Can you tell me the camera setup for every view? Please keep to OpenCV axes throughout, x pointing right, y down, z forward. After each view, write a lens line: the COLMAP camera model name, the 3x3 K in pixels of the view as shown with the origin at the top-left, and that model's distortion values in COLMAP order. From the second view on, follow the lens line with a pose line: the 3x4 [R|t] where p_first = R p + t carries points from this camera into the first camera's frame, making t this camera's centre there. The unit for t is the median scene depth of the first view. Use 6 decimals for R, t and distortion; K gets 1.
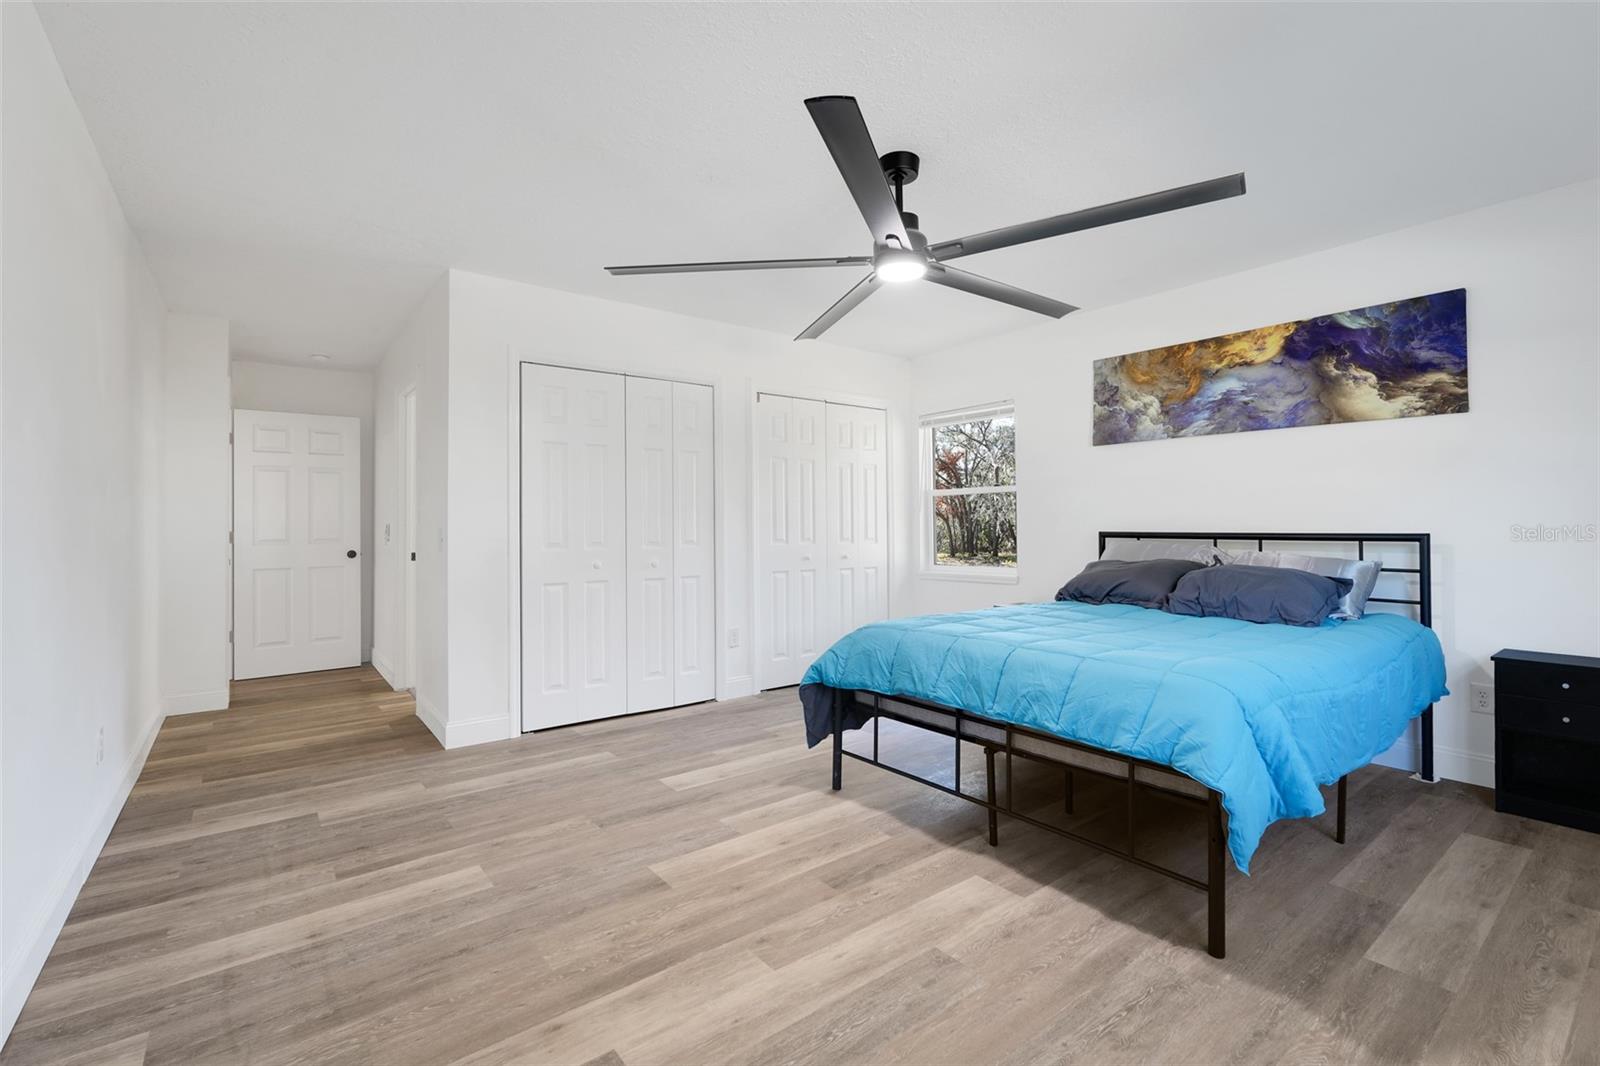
lens RADIAL K [[708.6, 0, 787.8], [0, 708.6, 525.4], [0, 0, 1]] dist [-0.011512, 0.002070]
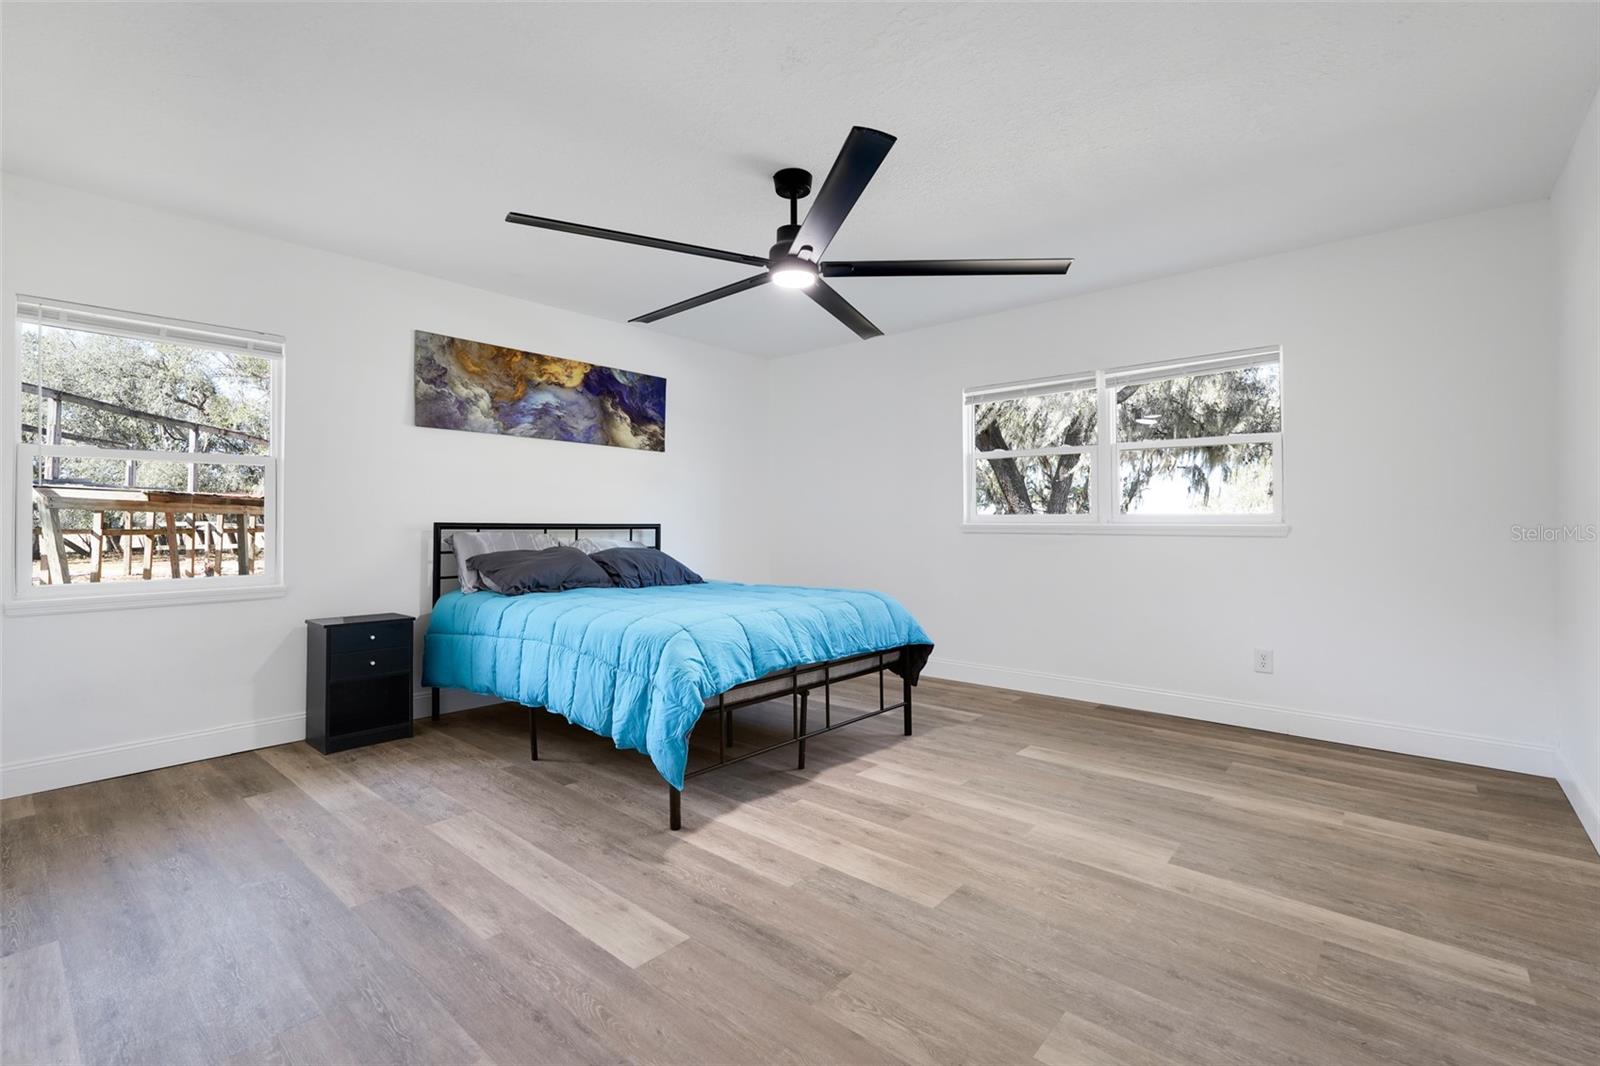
lens RADIAL K [[708.6, 0, 791.8], [0, 708.6, 532.8], [0, 0, 1]] dist [-0.011512, 0.002070]
pose [[-0.188483, -0.009738, 0.982028, -0.729816], [-0.005816, 0.999944, 0.008799, 0.015547], [-0.982059, -0.004053, -0.188529, 0.969678]]
